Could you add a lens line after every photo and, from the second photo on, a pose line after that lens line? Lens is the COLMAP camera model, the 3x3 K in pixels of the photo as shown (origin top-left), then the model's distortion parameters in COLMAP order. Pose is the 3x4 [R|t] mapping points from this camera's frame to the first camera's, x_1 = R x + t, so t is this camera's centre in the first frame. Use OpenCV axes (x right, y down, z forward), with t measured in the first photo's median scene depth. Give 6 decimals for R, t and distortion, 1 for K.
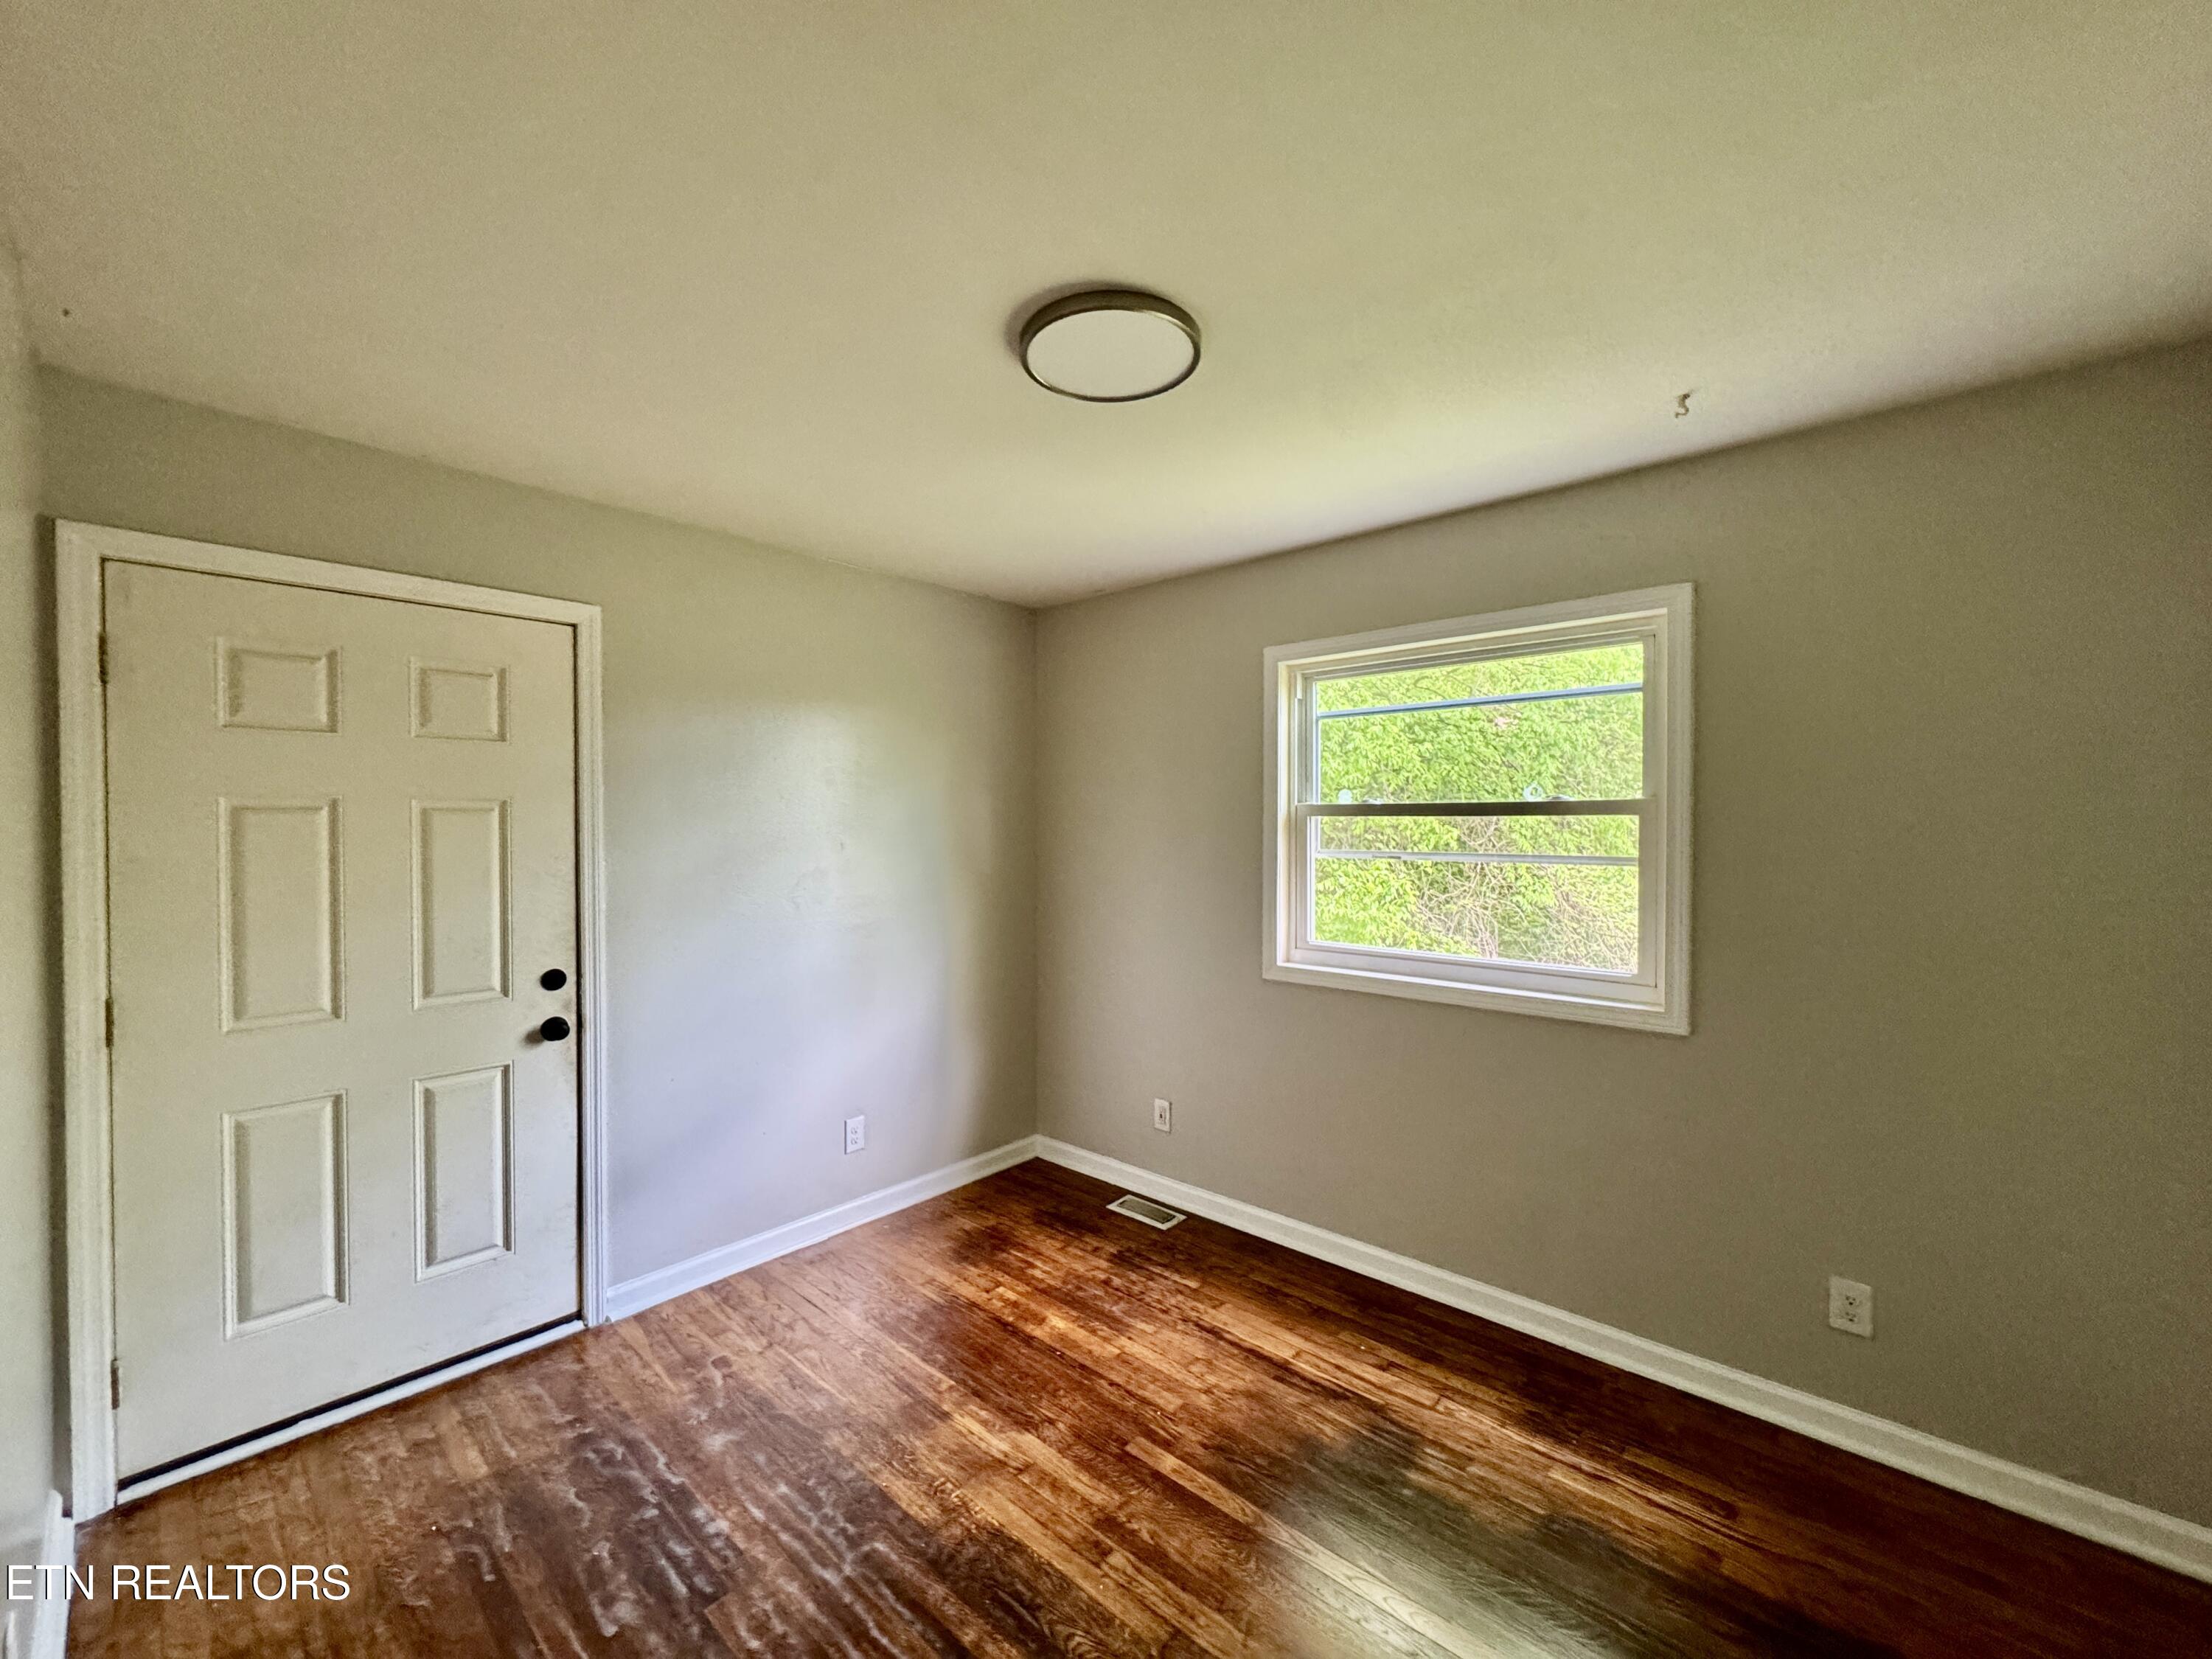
lens RADIAL K [[884.5, 0, 1108.8], [0, 884.5, 823.3], [0, 0, 1]] dist [0.001413, -0.000327]
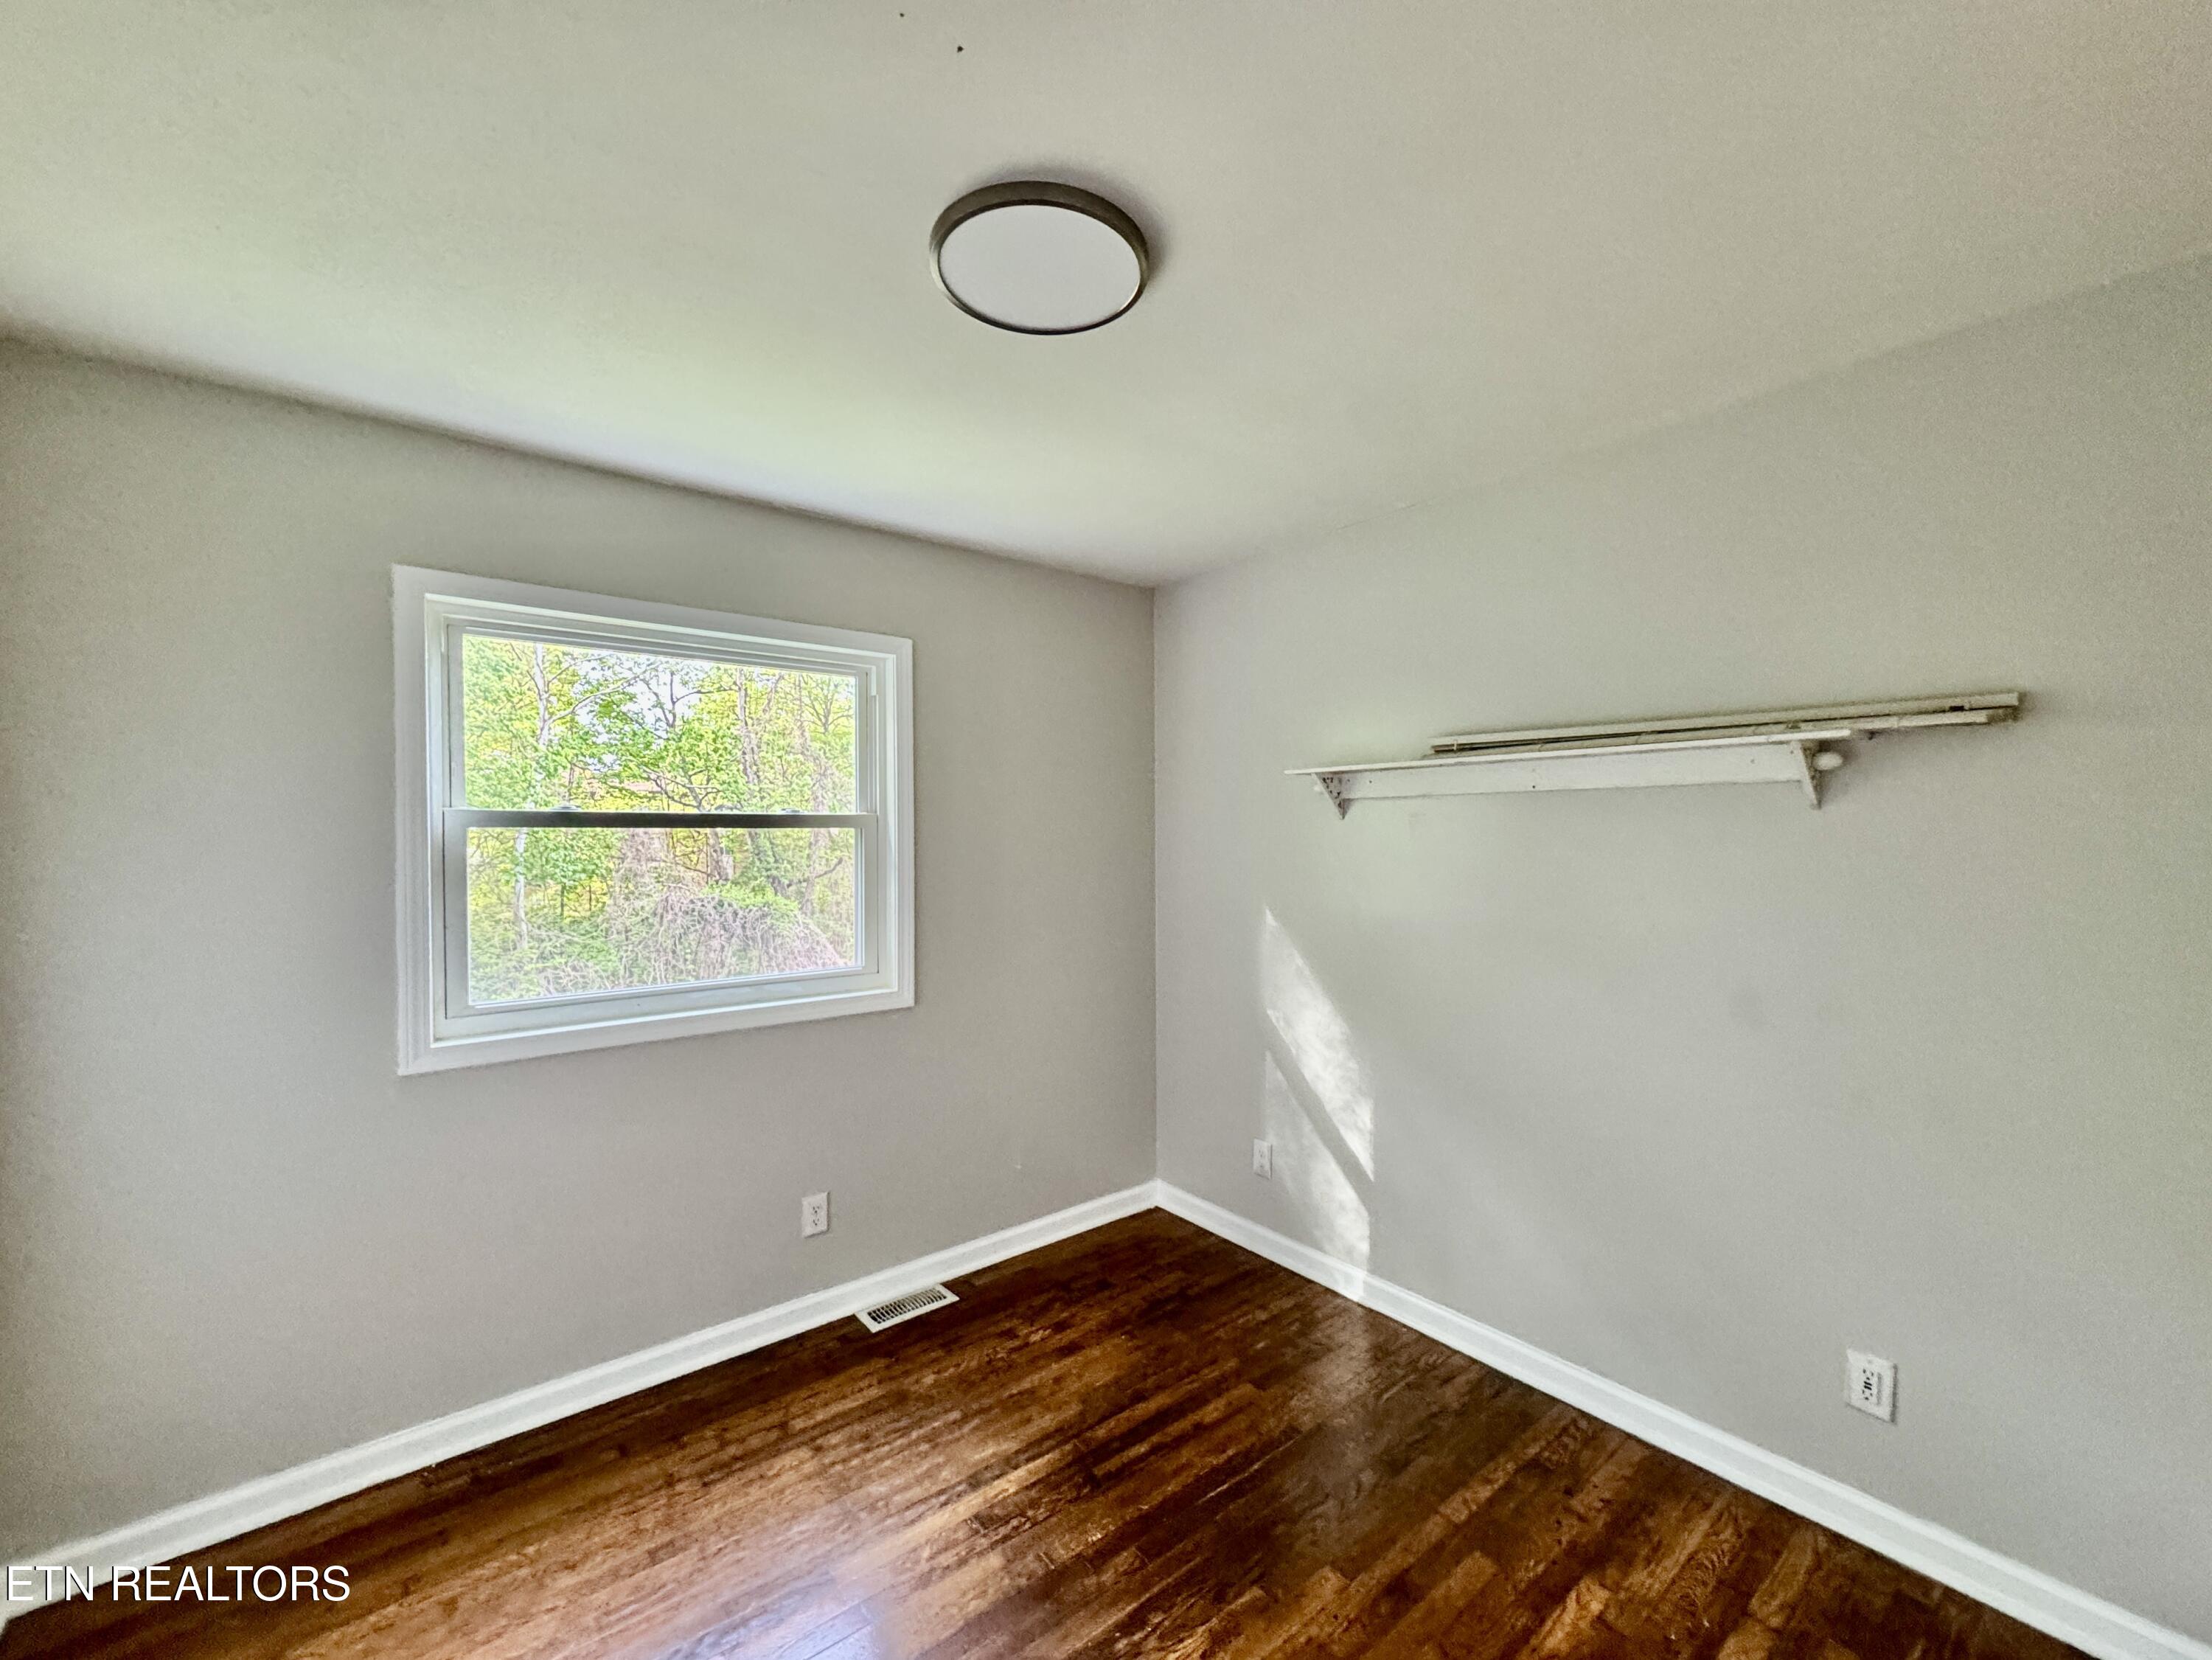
lens RADIAL K [[930.2, 0, 1106.0], [0, 930.2, 830.0], [0, 0, 1]] dist [-0.000087, 0.000065]
pose [[0.134768, 0.007591, 0.990848, -0.539610], [0.002810, 0.999964, -0.008043, 0.003191], [-0.990873, 0.003868, 0.134742, 0.489811]]
